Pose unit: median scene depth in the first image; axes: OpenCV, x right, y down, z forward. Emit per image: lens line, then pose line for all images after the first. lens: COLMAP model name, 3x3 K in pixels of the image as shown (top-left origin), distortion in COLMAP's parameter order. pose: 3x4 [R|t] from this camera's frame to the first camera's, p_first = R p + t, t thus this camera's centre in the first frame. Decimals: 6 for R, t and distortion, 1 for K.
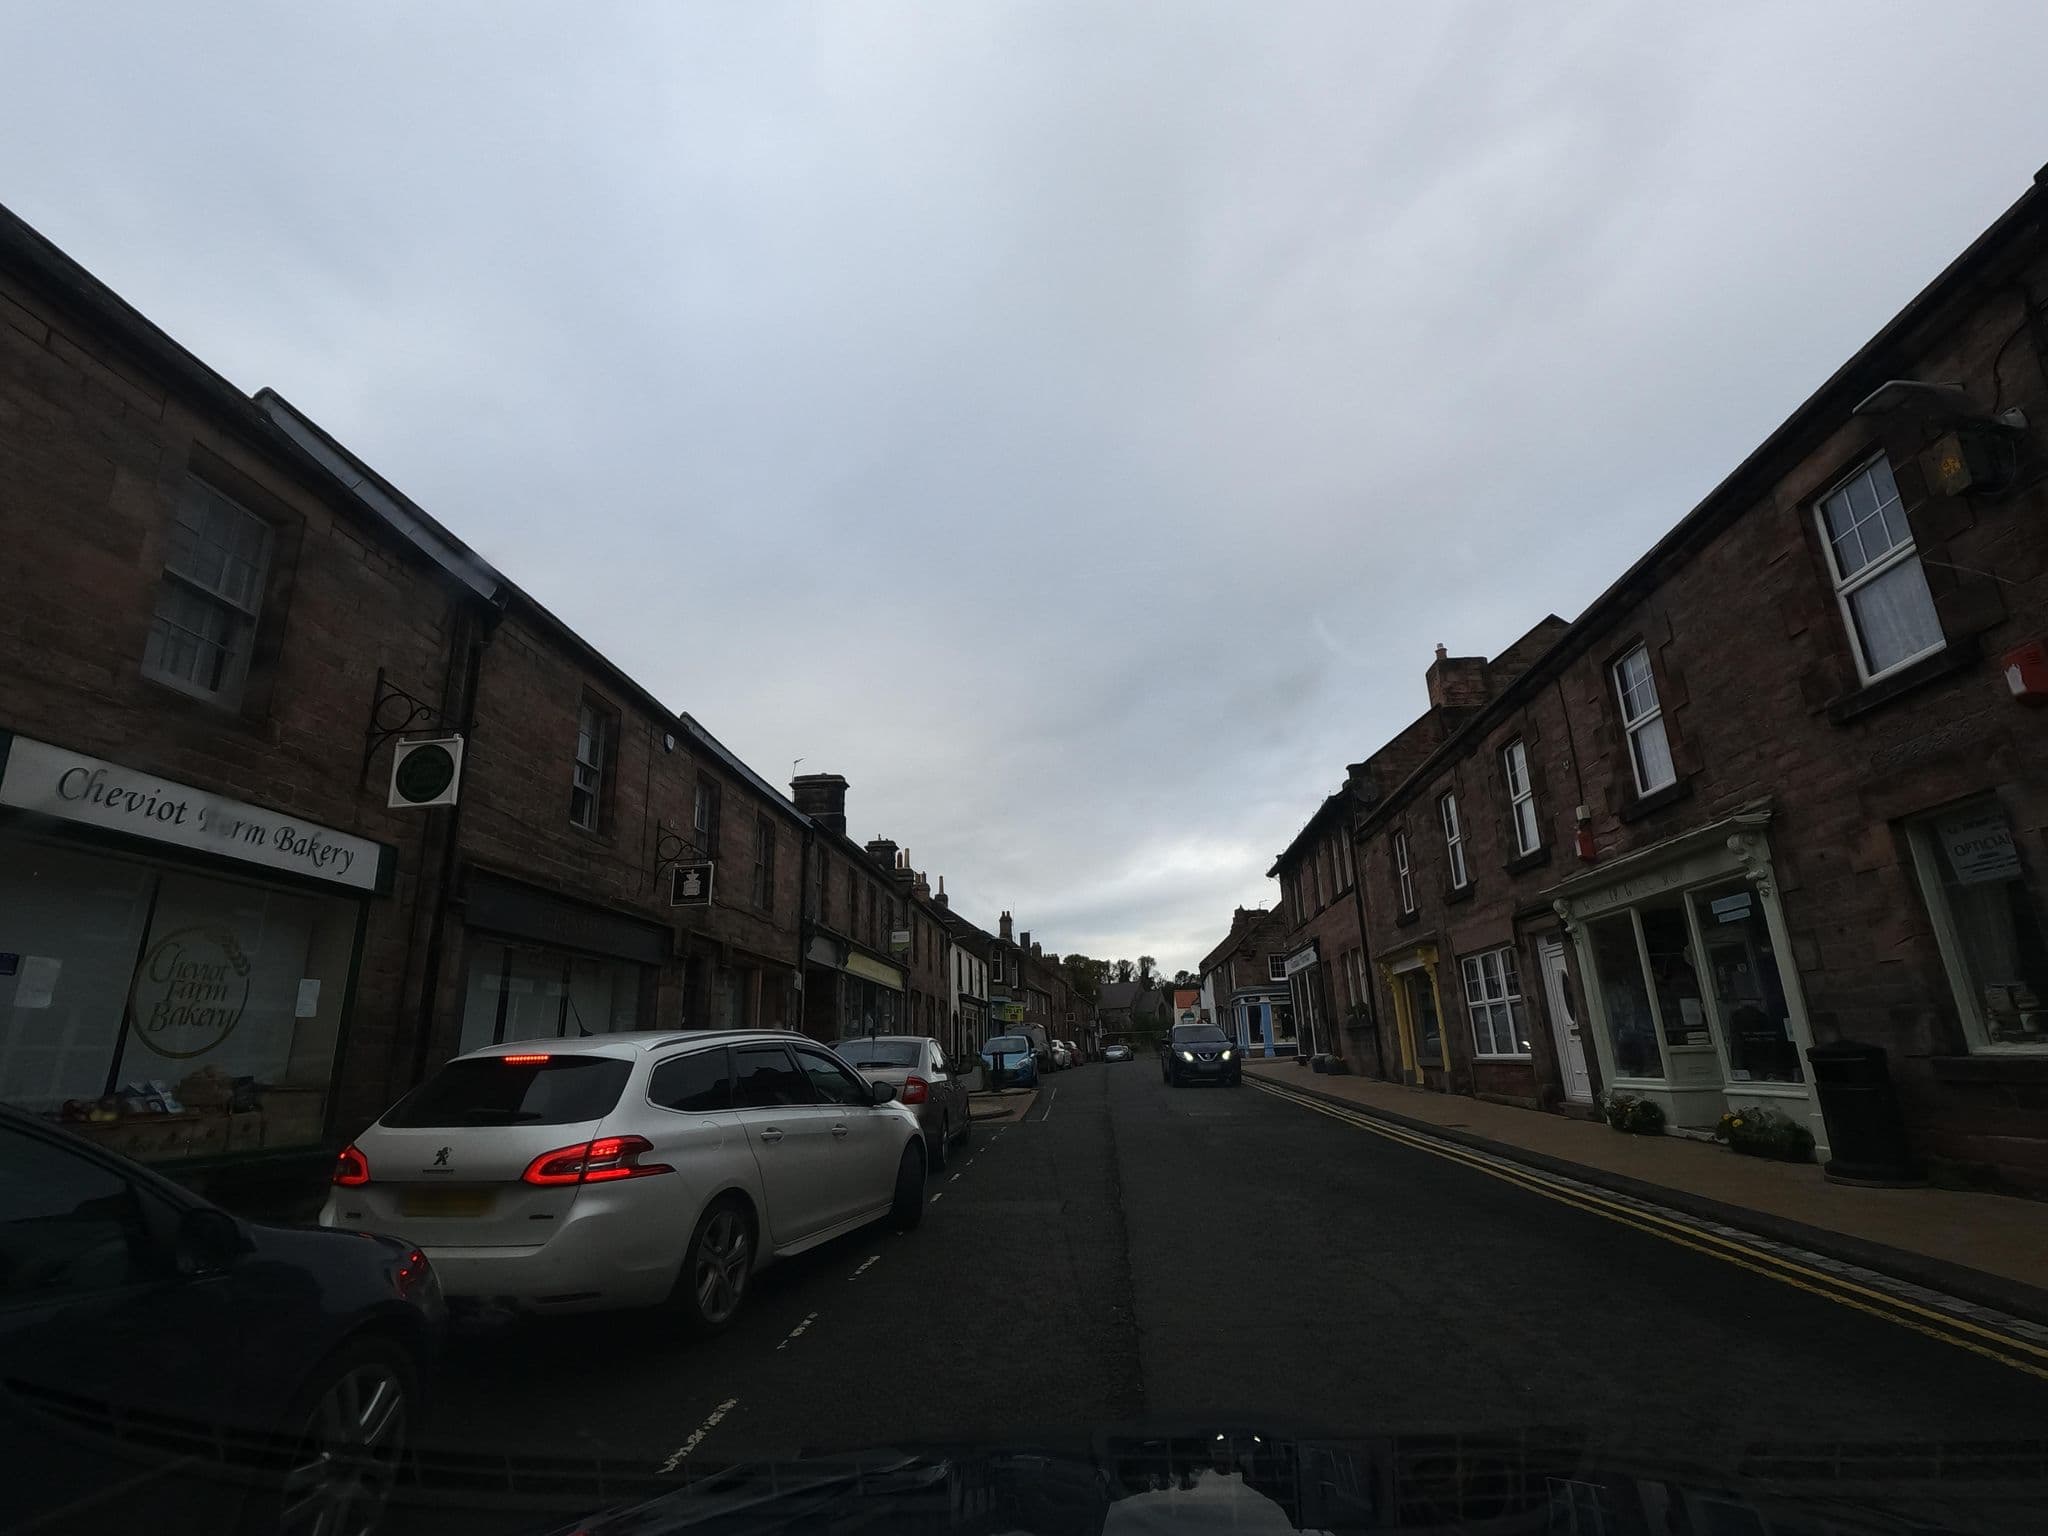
lens RADIAL K [[990.4, 0, 1006.8], [0, 990.4, 761.6], [0, 0, 1]] dist [0.002250, -0.000056]
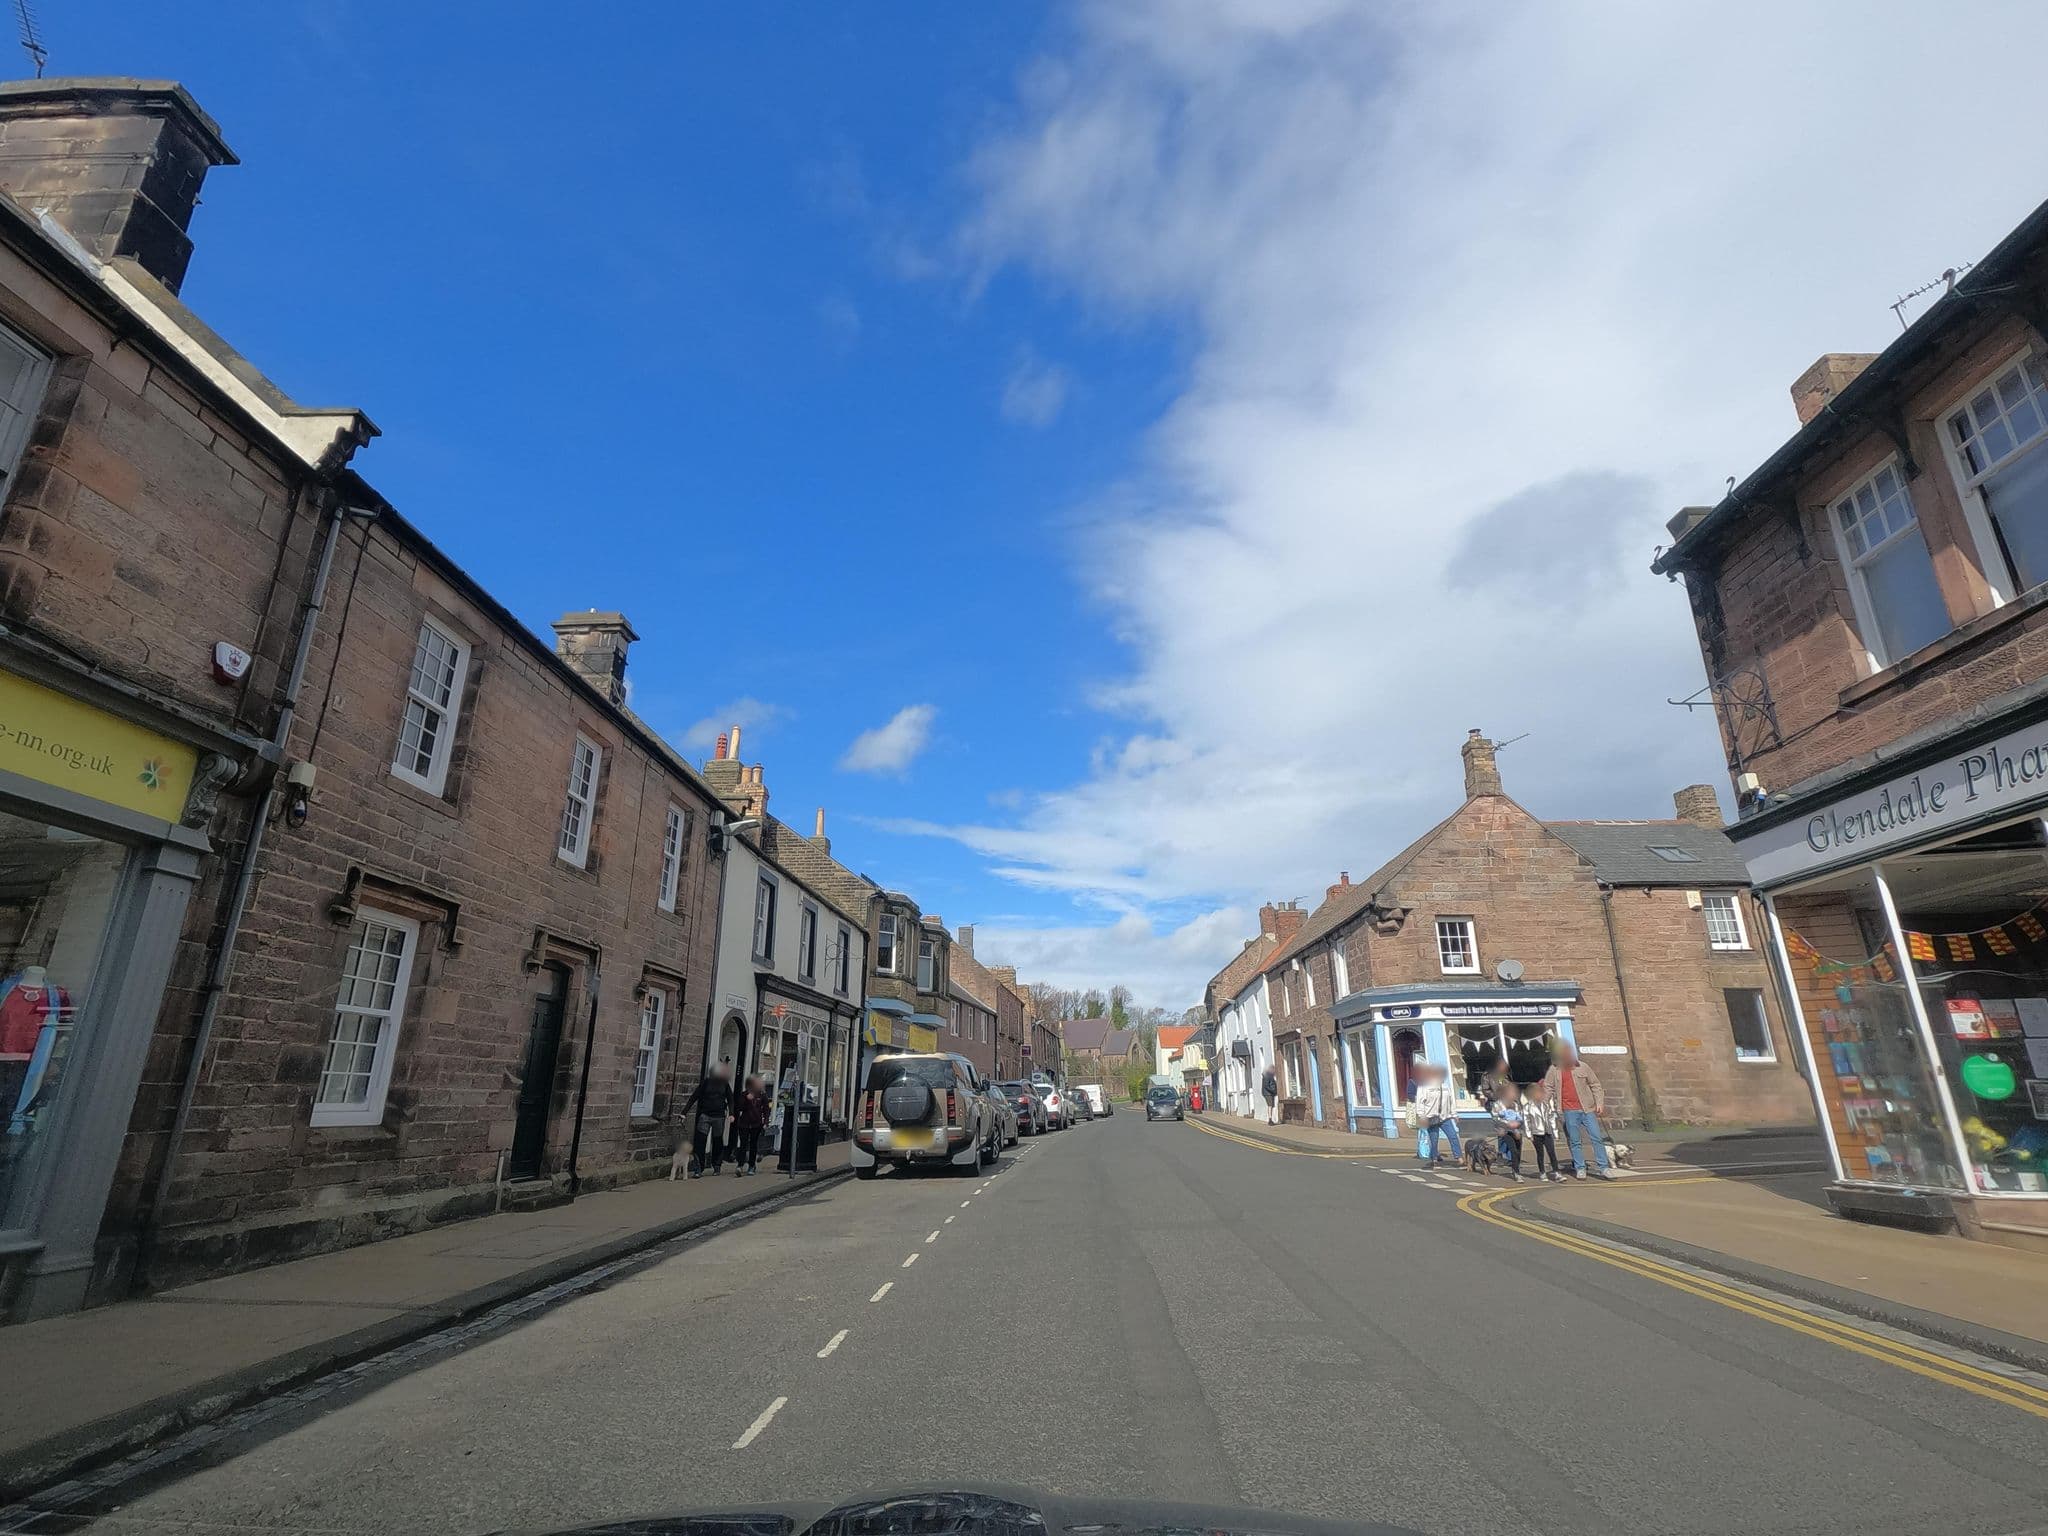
lens RADIAL K [[991.6, 0, 1024.0], [0, 991.6, 768.0], [0, 0, 1]] dist [0.001176, 0.002121]
pose [[0.998129, 0.044358, 0.042085, 0.041060], [-0.043022, 0.998557, -0.032142, 0.136205], [-0.043450, 0.030271, 0.998597, 0.493663]]
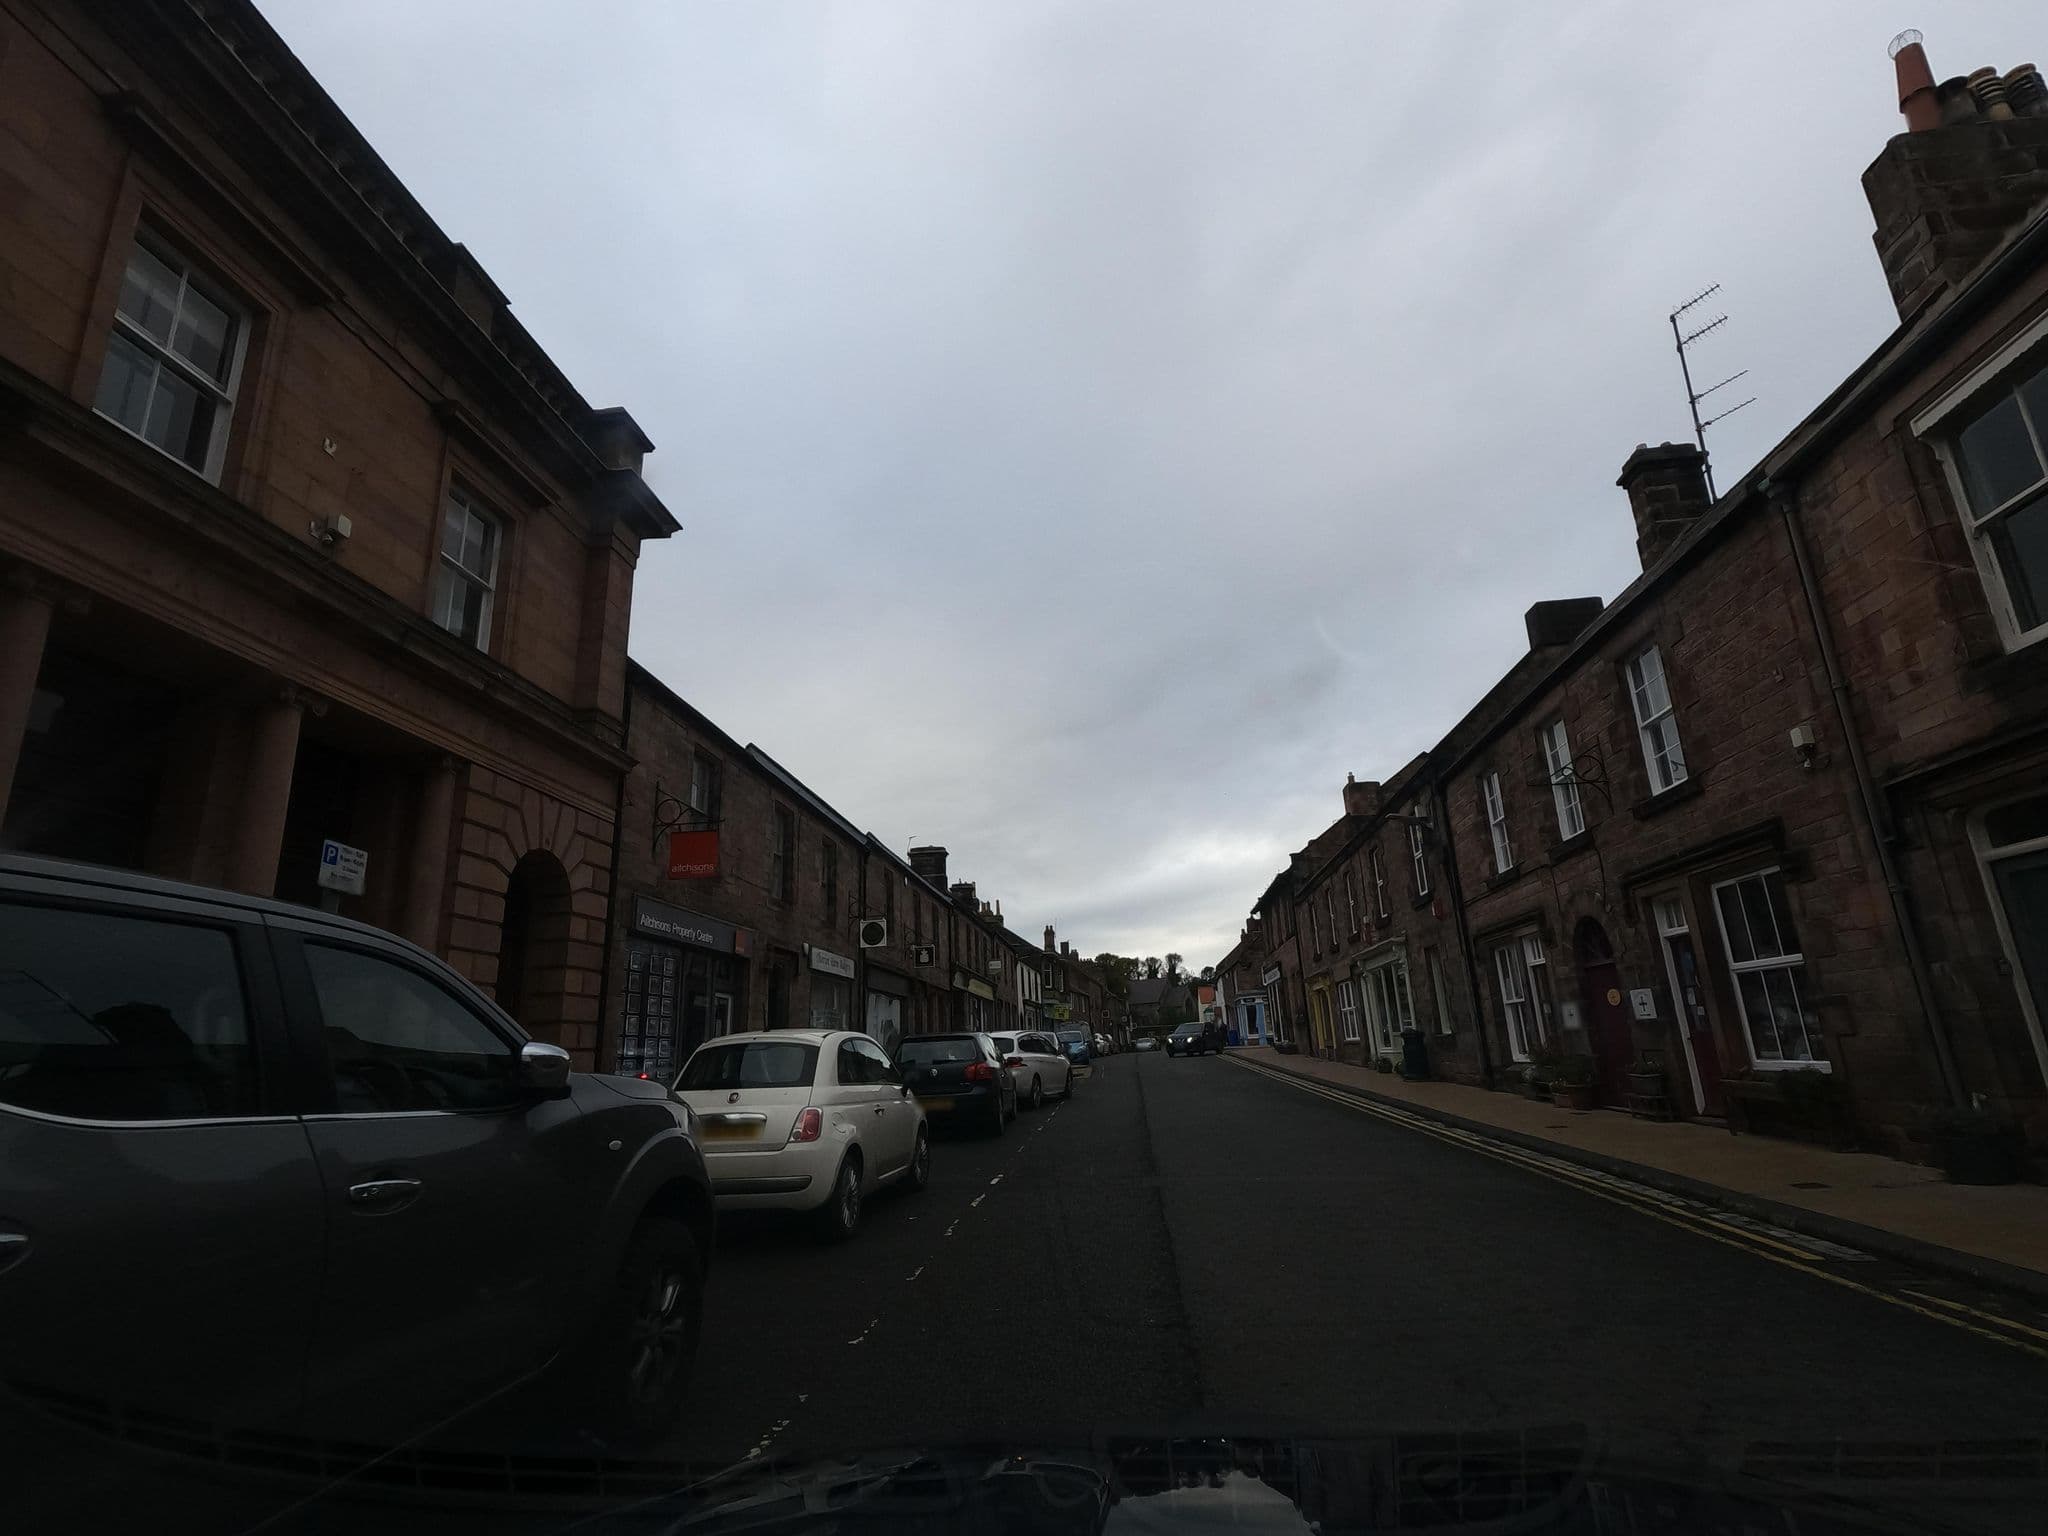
lens RADIAL K [[1023.6, 0, 988.1], [0, 1023.6, 756.2], [0, 0, 1]] dist [-0.017336, -0.000068]
pose [[0.999040, -0.020215, -0.038858, -0.031229], [0.020529, 0.999759, 0.007714, -0.087265], [0.038693, -0.008504, 0.999215, -0.311652]]
